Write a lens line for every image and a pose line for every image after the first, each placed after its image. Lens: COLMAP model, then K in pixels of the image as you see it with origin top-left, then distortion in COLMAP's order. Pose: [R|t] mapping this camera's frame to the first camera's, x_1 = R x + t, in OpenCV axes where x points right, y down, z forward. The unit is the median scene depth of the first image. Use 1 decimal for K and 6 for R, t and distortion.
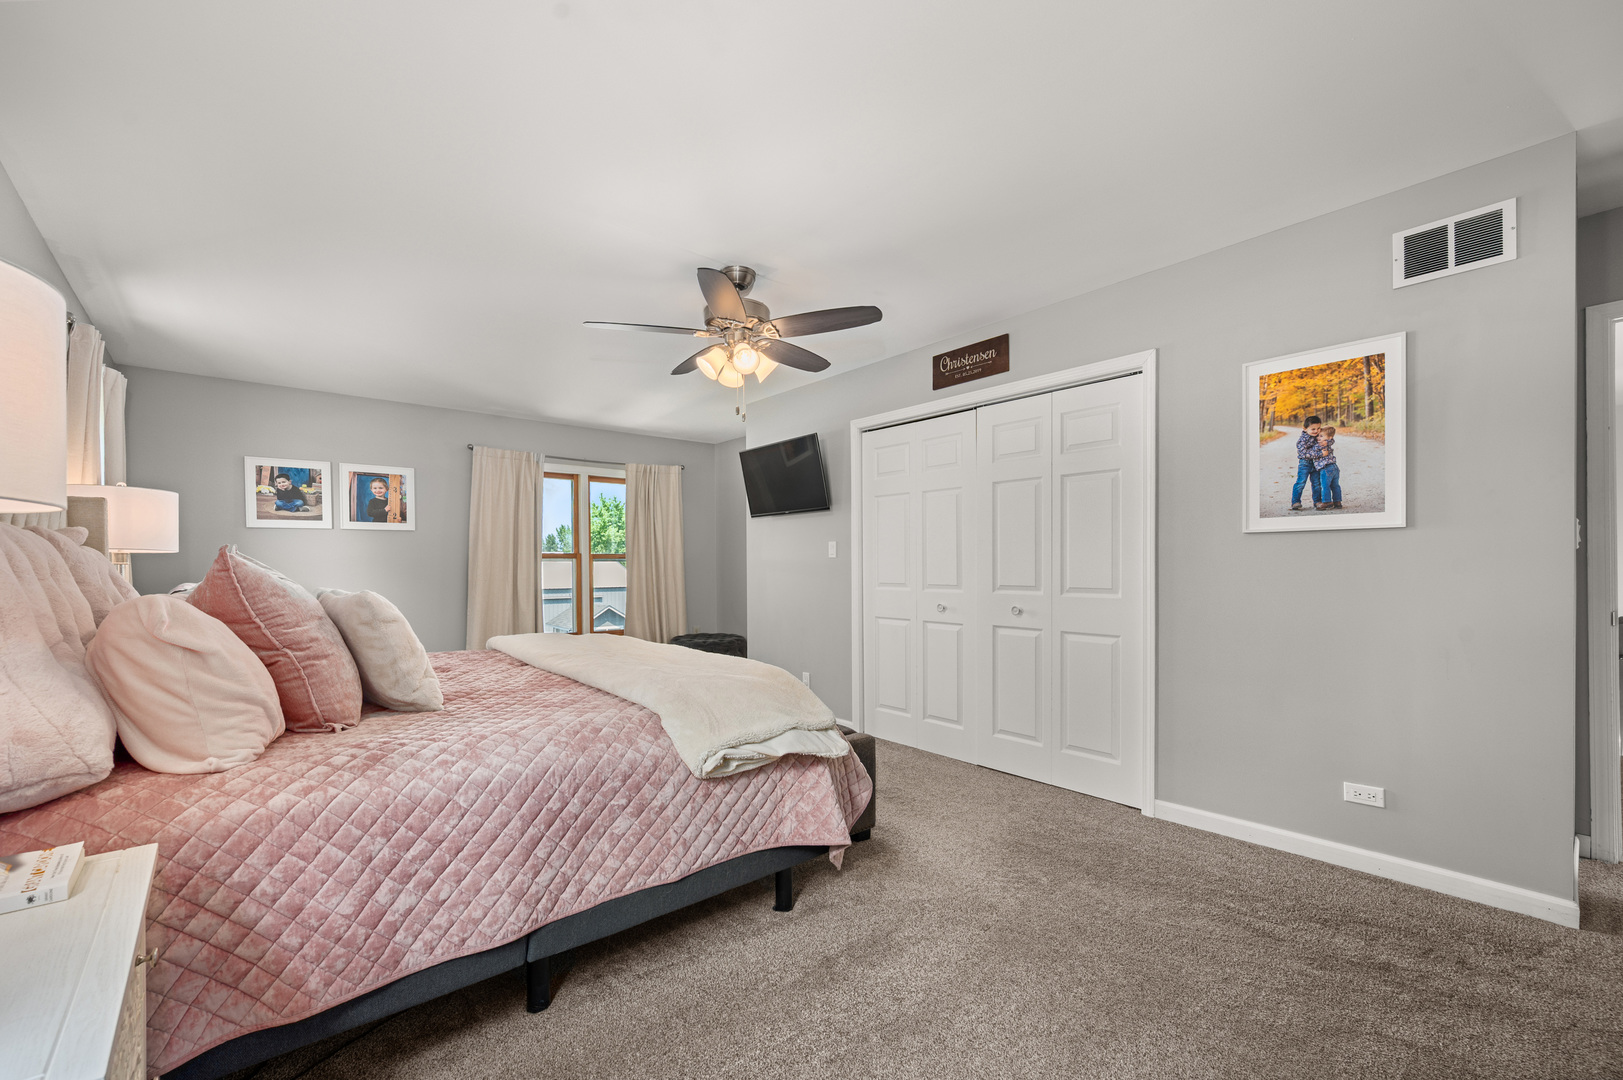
lens RADIAL K [[646.1, 0, 812.2], [0, 646.1, 556.2], [0, 0, 1]] dist [-0.002490, -0.000301]
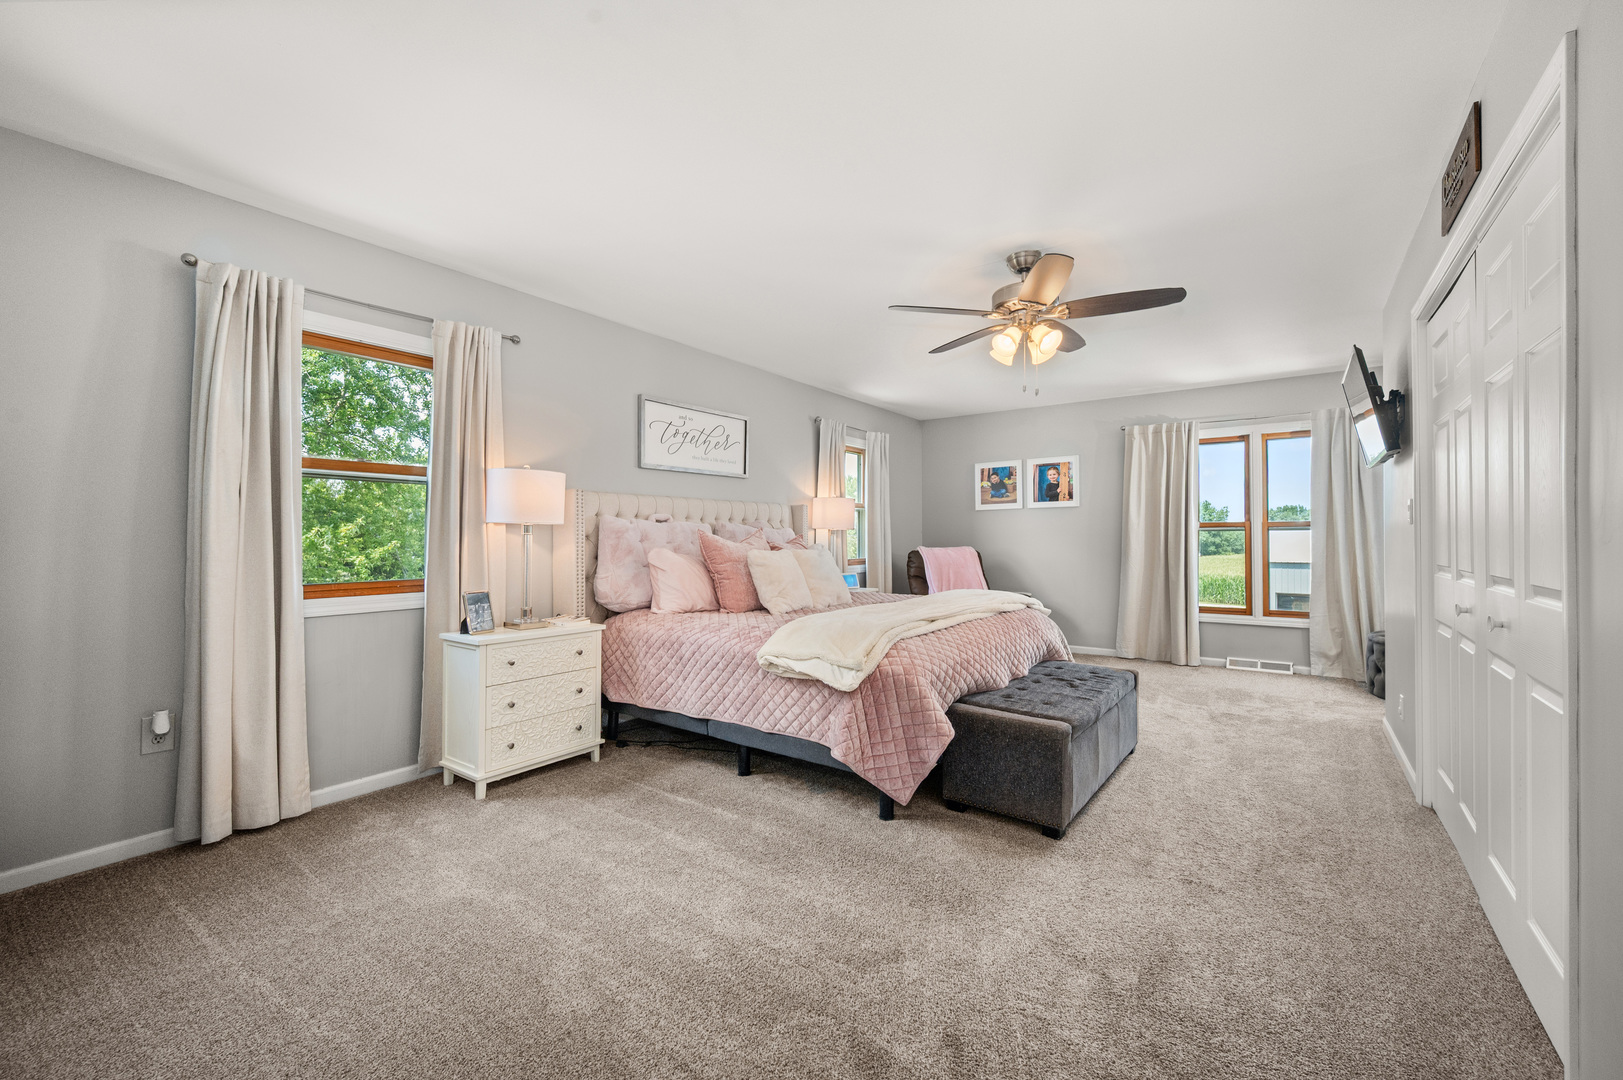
lens RADIAL K [[646.1, 0, 820.5], [0, 646.1, 531.4], [0, 0, 1]] dist [-0.002490, -0.000301]
pose [[0.264727, -0.004831, -0.964311, 0.460626], [0.015882, 0.999874, -0.000649, -0.000445], [0.964193, -0.015143, 0.264770, 0.232445]]
